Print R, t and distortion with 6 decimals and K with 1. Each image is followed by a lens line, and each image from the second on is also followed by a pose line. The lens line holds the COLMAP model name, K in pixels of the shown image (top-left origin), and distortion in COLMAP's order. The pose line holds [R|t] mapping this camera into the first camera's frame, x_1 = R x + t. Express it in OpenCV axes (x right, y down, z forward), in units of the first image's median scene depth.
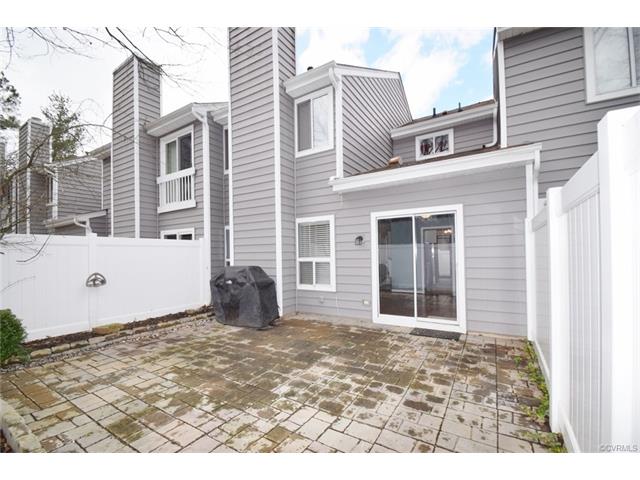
lens RADIAL K [[281.9, 0, 316.5], [0, 281.9, 251.6], [0, 0, 1]] dist [0.012072, -0.015383]
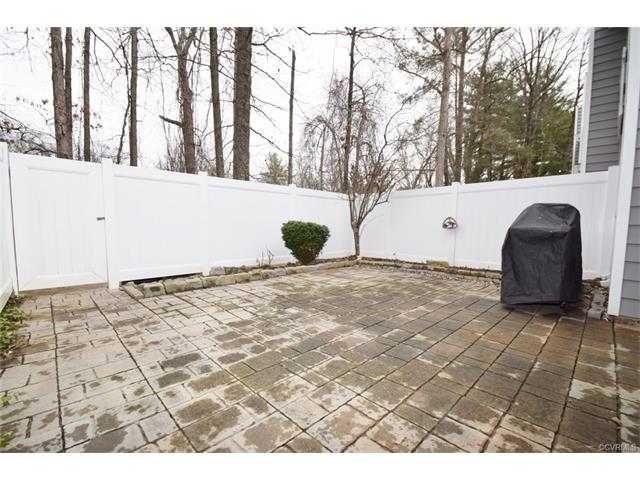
lens RADIAL K [[281.9, 0, 316.5], [0, 281.9, 251.6], [0, 0, 1]] dist [0.012072, -0.015383]
pose [[-0.246250, 0.101067, -0.963922, 0.869780], [0.005614, 0.994680, 0.102858, 0.170209], [0.969190, 0.019917, -0.245508, 1.383600]]
